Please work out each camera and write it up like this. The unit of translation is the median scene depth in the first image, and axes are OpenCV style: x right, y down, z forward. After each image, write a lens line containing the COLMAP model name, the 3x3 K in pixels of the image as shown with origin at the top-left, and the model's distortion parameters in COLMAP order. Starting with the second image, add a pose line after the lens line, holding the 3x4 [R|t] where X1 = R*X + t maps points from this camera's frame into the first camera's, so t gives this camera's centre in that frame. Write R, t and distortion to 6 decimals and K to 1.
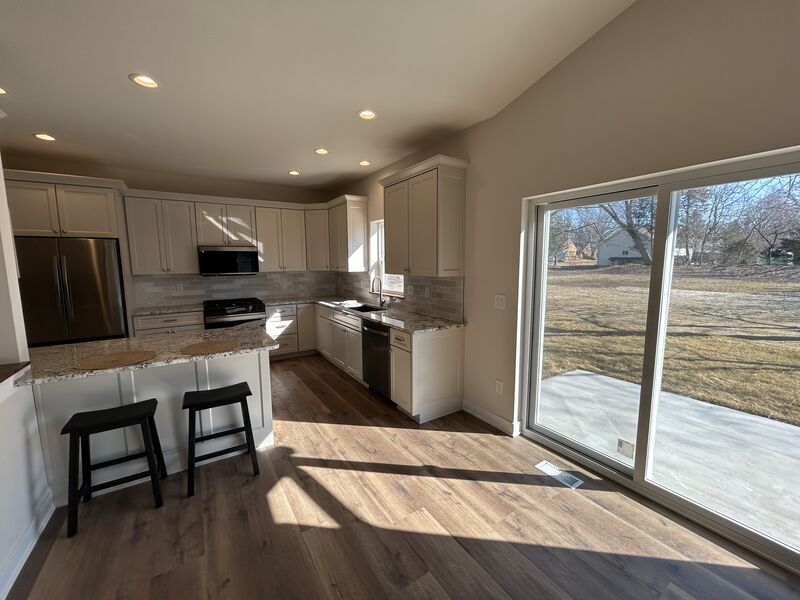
lens RADIAL K [[317.7, 0, 396.8], [0, 317.7, 296.6], [0, 0, 1]] dist [-0.002554, -0.000197]
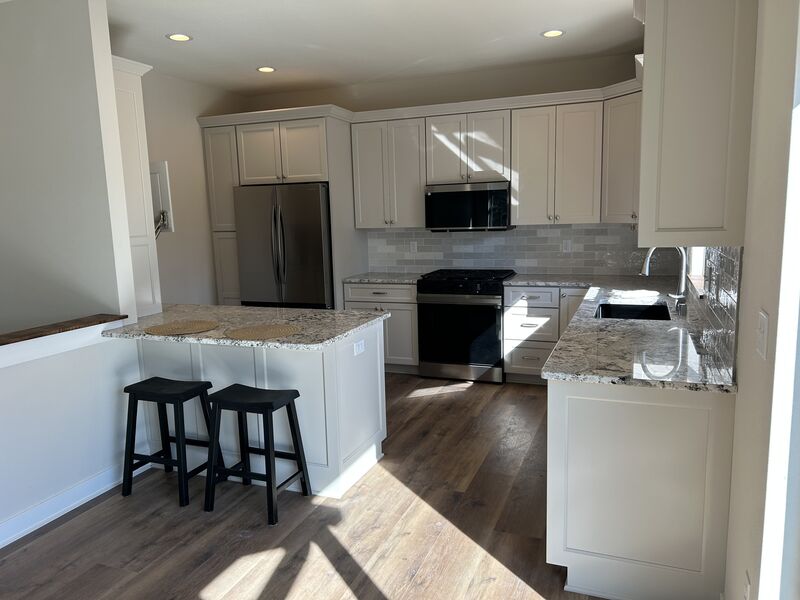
lens RADIAL K [[593.5, 0, 399.9], [0, 593.5, 305.2], [0, 0, 1]] dist [0.010724, -0.000512]
pose [[0.589170, 0.114590, -0.799842, 0.363011], [-0.064070, 0.993401, 0.095125, -0.026769], [0.805465, -0.004799, 0.592624, 0.237592]]
